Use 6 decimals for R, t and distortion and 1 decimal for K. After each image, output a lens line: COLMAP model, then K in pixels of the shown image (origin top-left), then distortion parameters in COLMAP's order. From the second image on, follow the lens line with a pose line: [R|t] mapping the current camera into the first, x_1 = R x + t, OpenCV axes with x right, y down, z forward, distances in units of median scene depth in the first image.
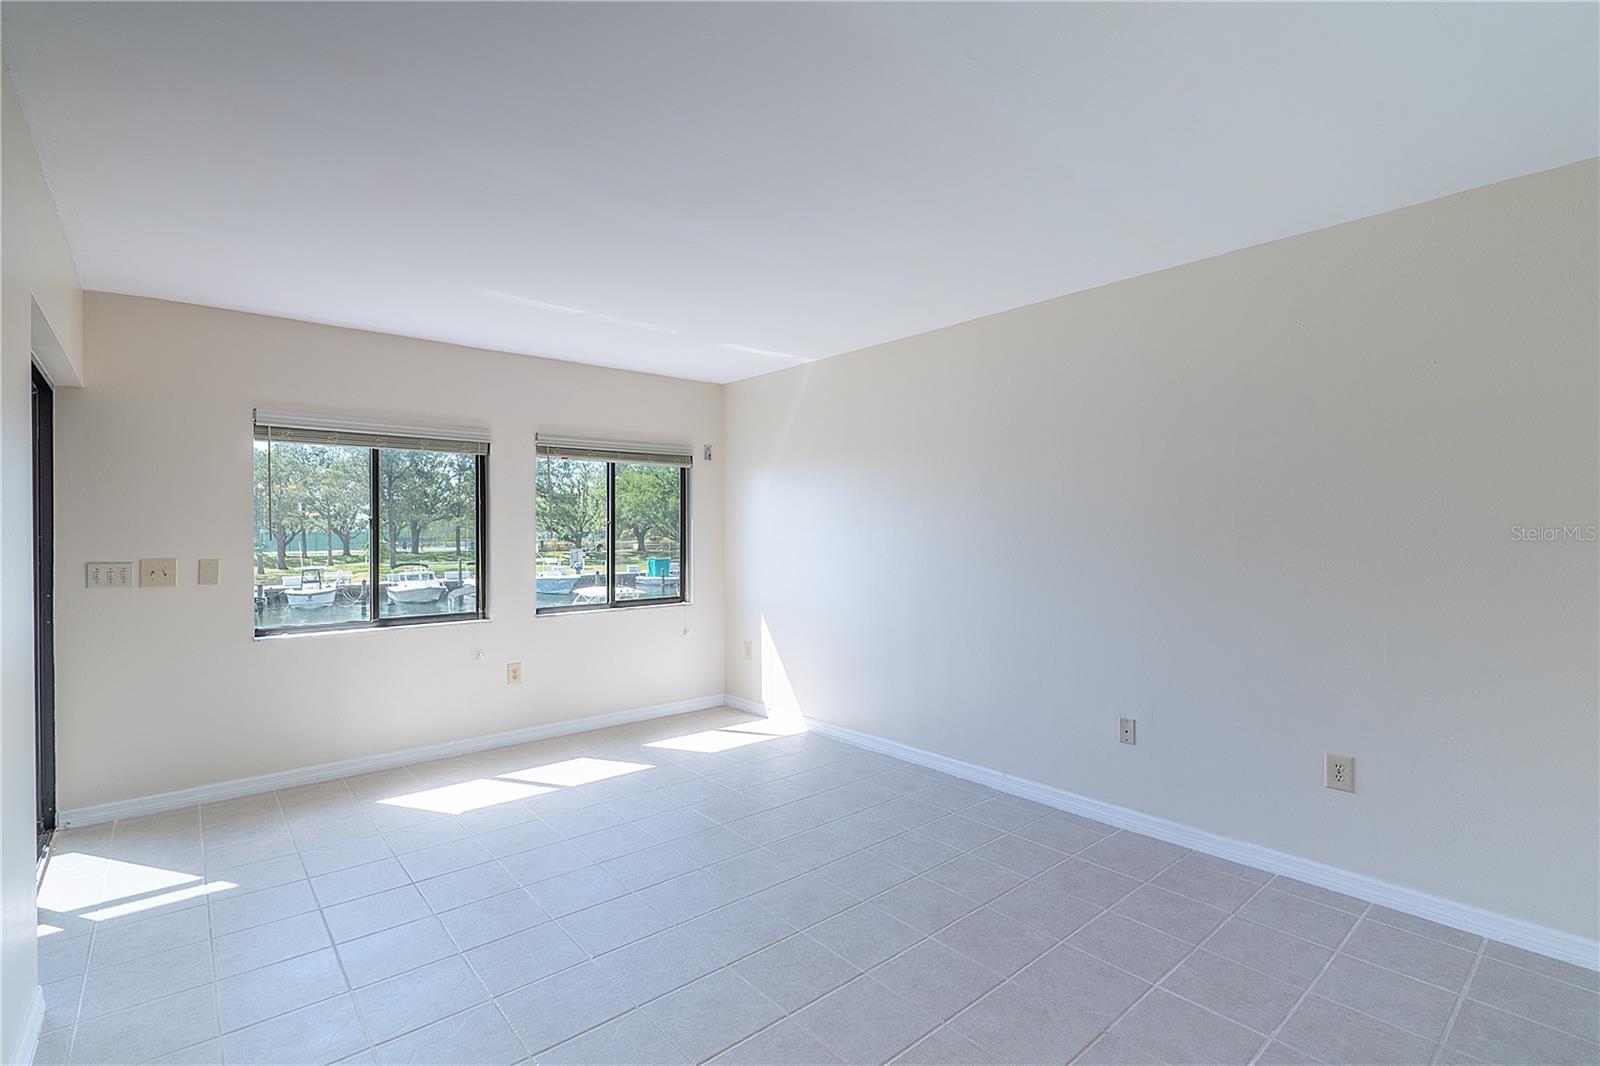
lens RADIAL K [[756.8, 0, 801.2], [0, 756.8, 530.4], [0, 0, 1]] dist [0.000728, 0.000324]
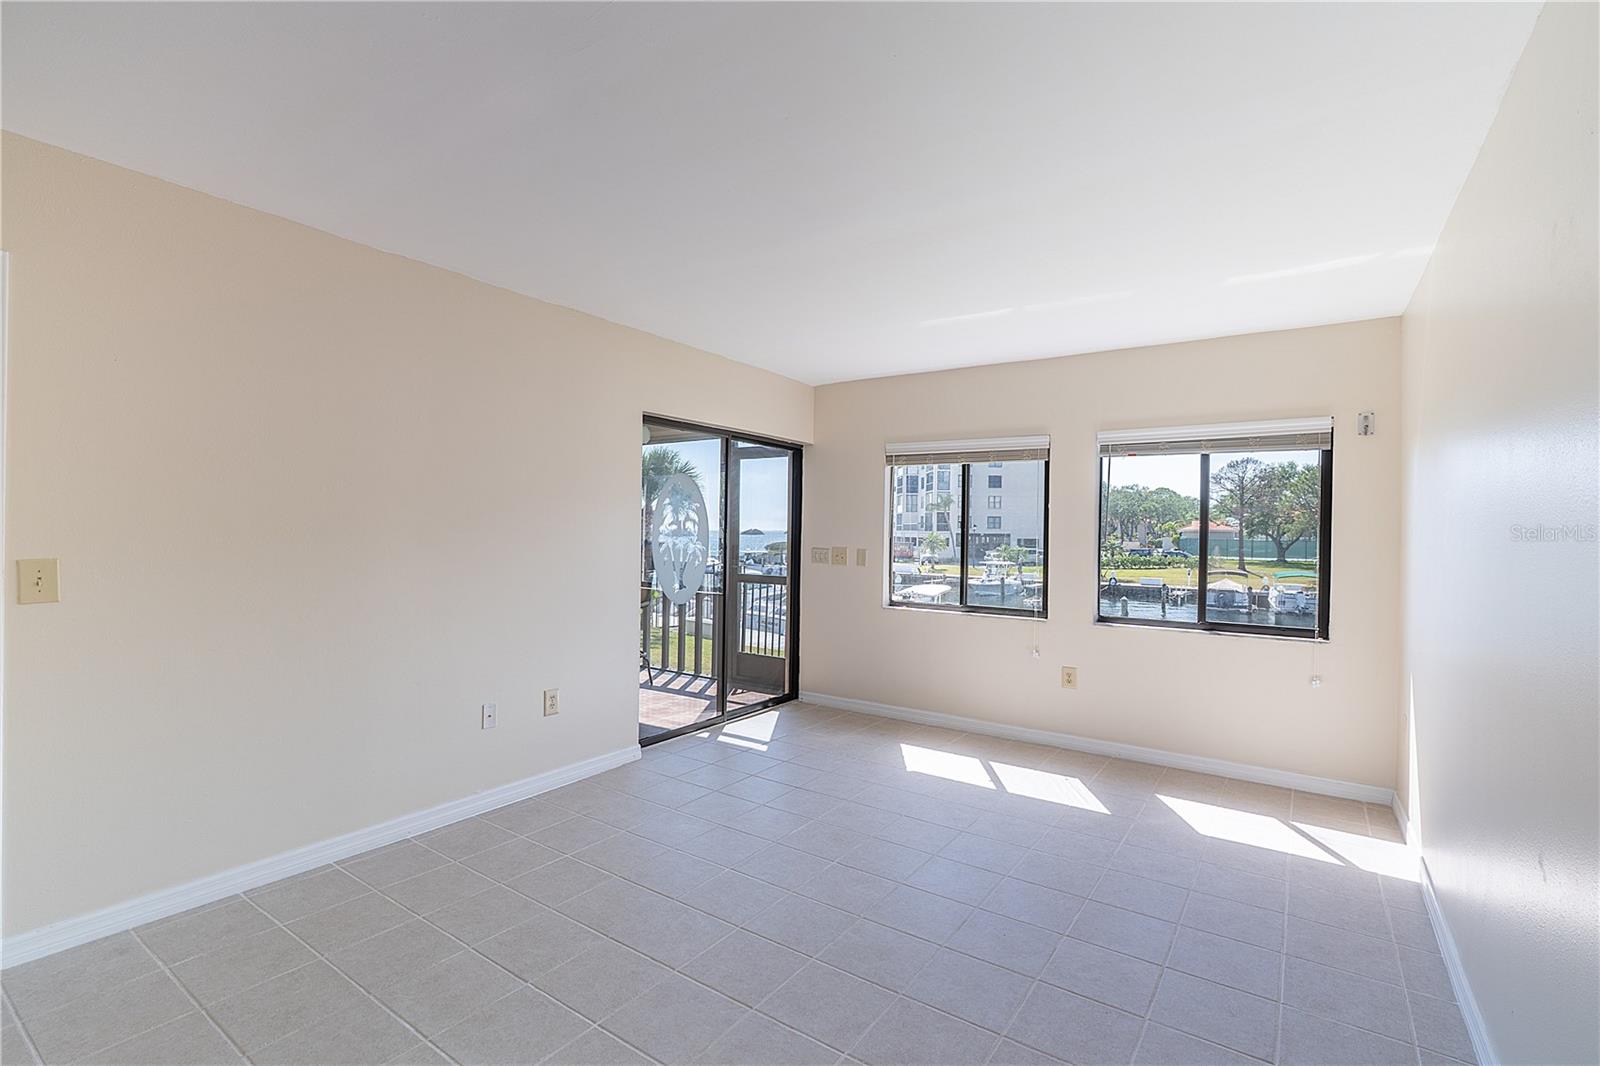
lens RADIAL K [[733.1, 0, 794.1], [0, 733.1, 529.6], [0, 0, 1]] dist [0.000113, 0.000581]
pose [[0.238452, 0.005886, -0.971136, 0.513694], [-0.017018, 0.999853, 0.001881, -0.000807], [0.971005, 0.016078, 0.238517, 0.457107]]
